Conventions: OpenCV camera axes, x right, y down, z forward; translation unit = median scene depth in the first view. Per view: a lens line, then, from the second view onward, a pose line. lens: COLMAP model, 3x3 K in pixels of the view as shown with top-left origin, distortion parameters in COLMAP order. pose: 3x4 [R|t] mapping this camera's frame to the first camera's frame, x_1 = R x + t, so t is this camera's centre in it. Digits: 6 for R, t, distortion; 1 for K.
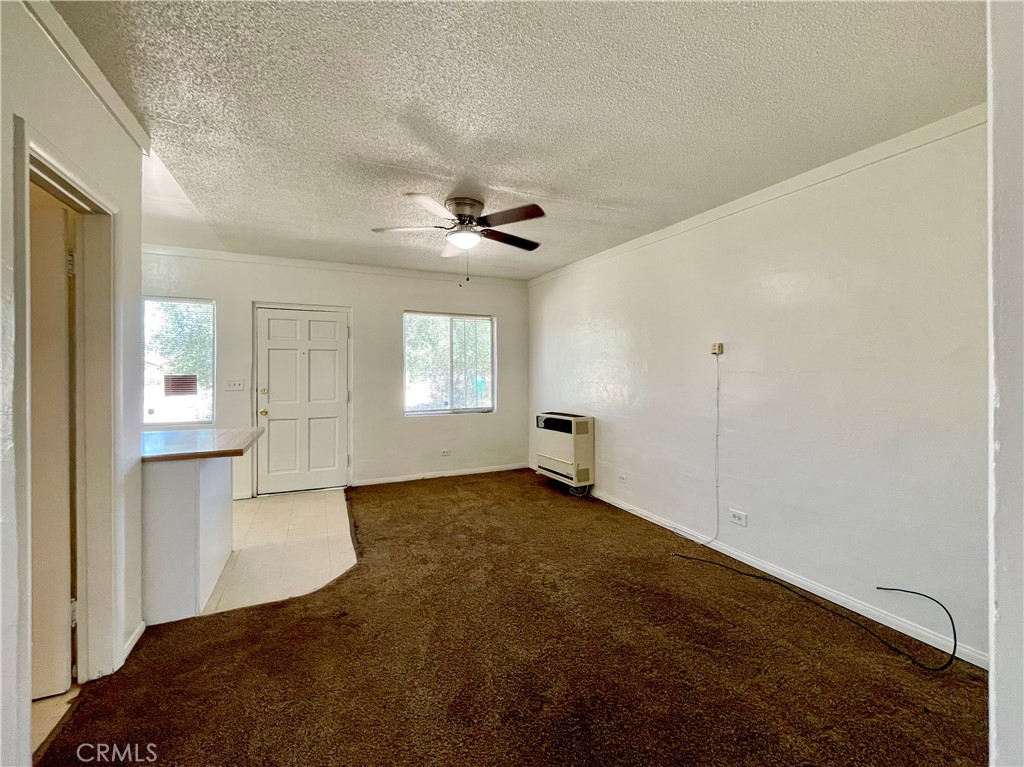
lens RADIAL K [[432.1, 0, 518.8], [0, 432.1, 369.8], [0, 0, 1]] dist [-0.014026, -0.000128]
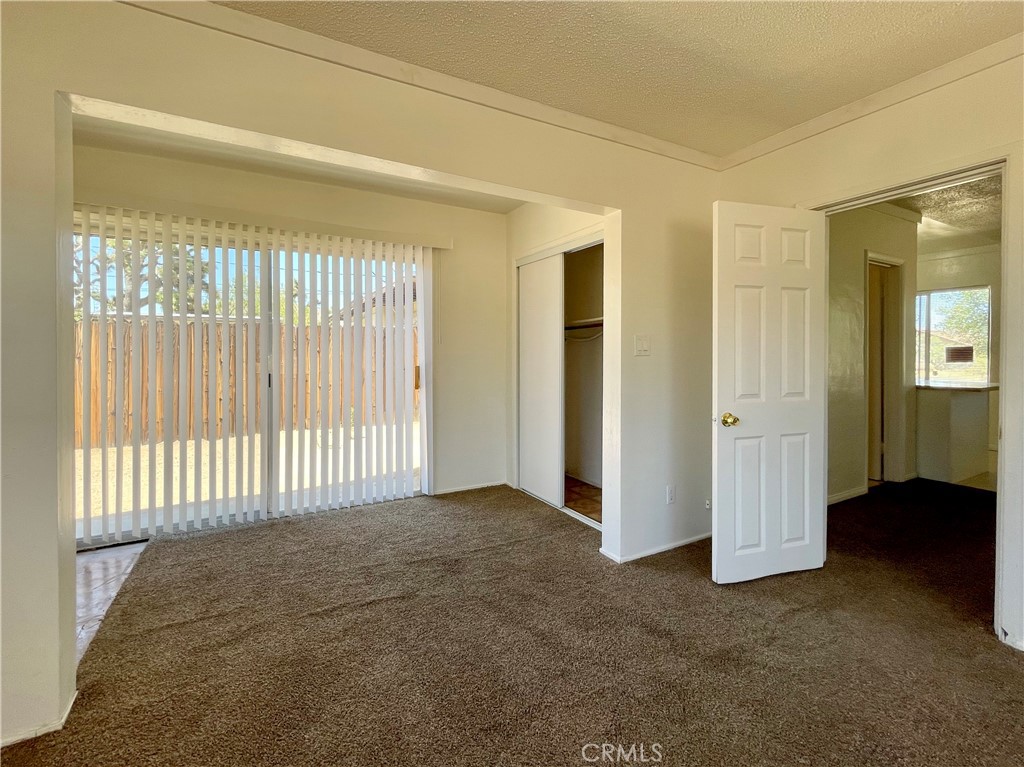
lens RADIAL K [[435.8, 0, 509.3], [0, 435.8, 359.6], [0, 0, 1]] dist [0.000962, 0.000121]
pose [[0.063090, 0.008961, -0.997968, 1.066207], [0.004228, 0.999948, 0.009246, 0.075151], [0.997999, -0.004802, 0.063048, -1.056781]]
